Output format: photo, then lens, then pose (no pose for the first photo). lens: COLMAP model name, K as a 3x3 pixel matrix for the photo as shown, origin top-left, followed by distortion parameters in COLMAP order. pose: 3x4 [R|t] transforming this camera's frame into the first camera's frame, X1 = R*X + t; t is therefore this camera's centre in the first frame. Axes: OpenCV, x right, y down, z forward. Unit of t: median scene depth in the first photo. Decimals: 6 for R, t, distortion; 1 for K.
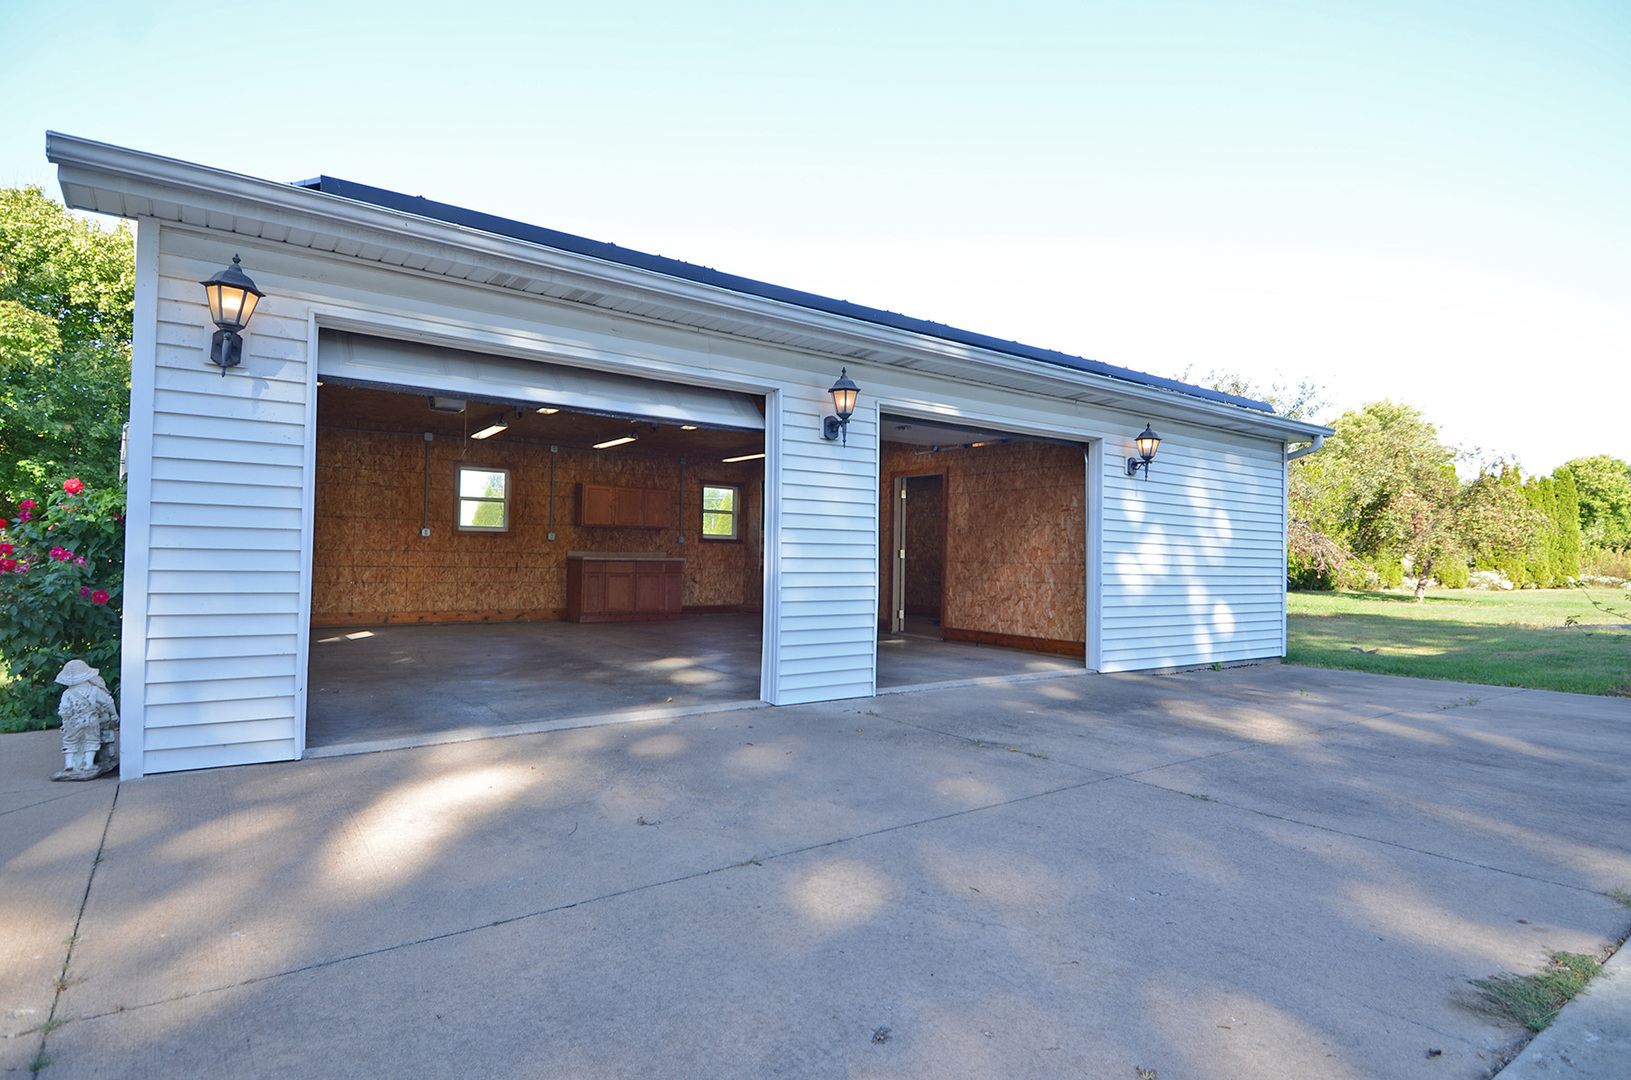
lens RADIAL K [[861.0, 0, 816.4], [0, 861.0, 539.4], [0, 0, 1]] dist [0.033766, -0.037462]
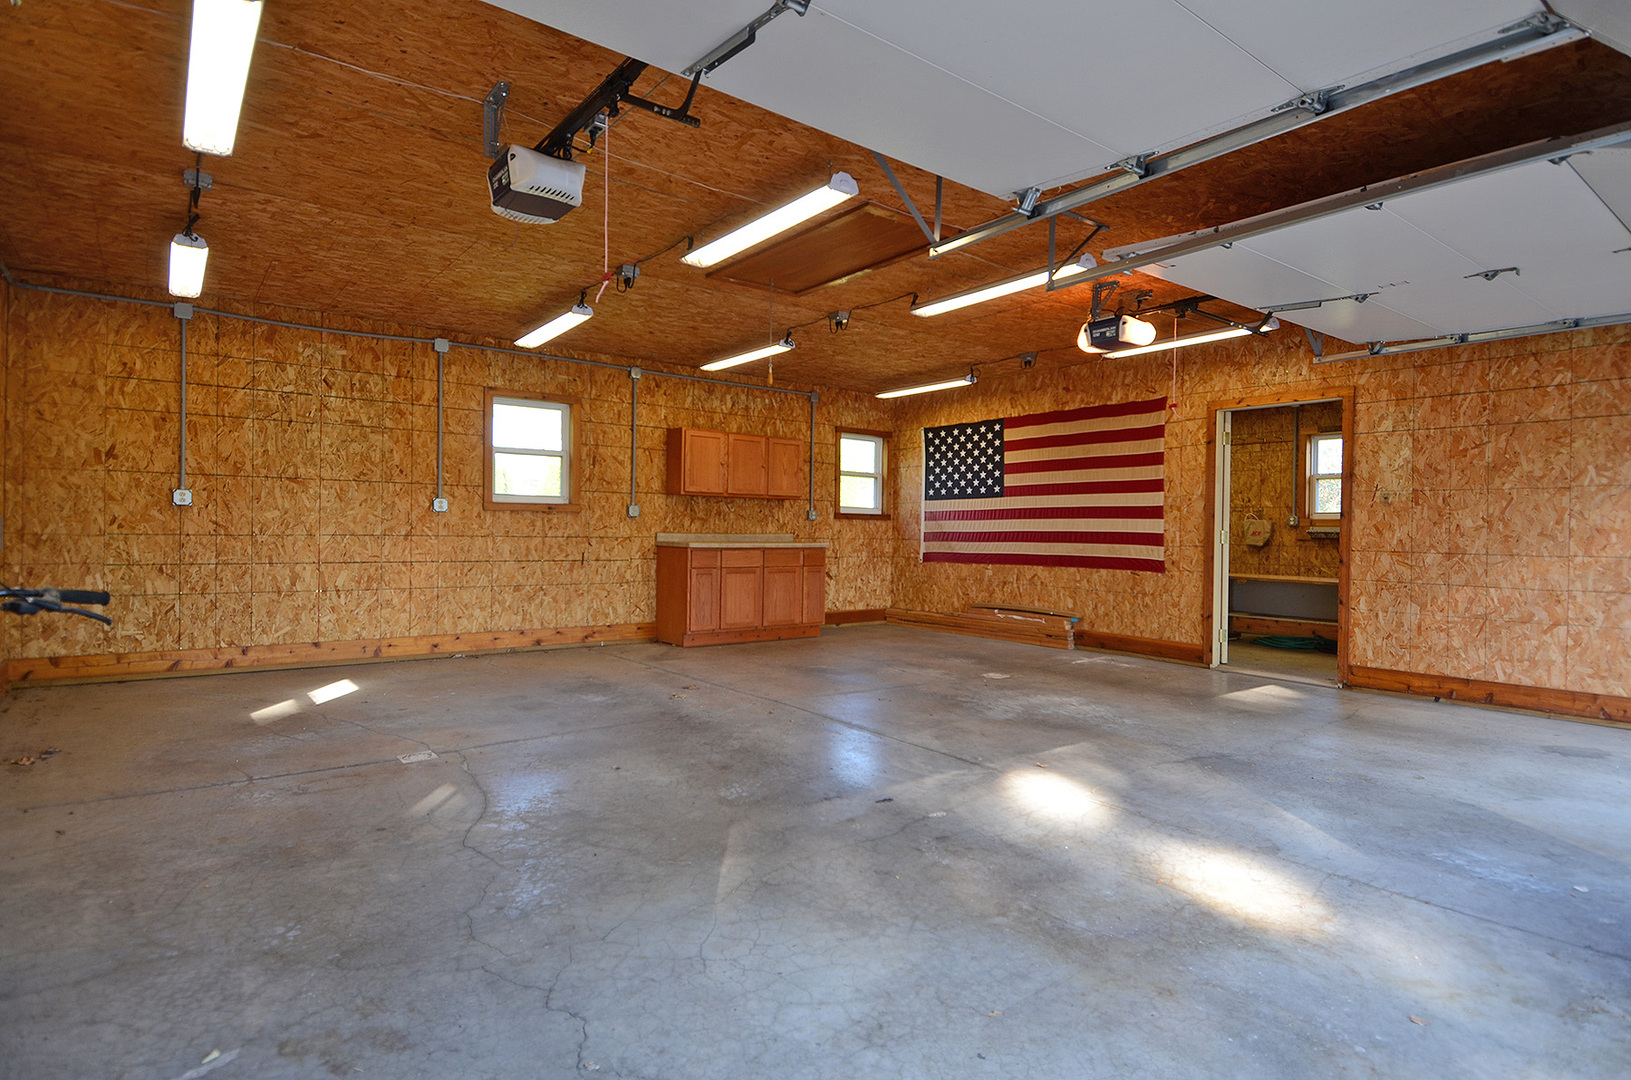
lens RADIAL K [[861.0, 0, 811.6], [0, 861.0, 540.0], [0, 0, 1]] dist [0.033766, -0.037462]
pose [[0.999823, -0.004718, 0.018212, -0.186659], [0.004147, 0.999501, 0.031313, -0.001299], [-0.018350, -0.031232, 0.999344, 0.359236]]
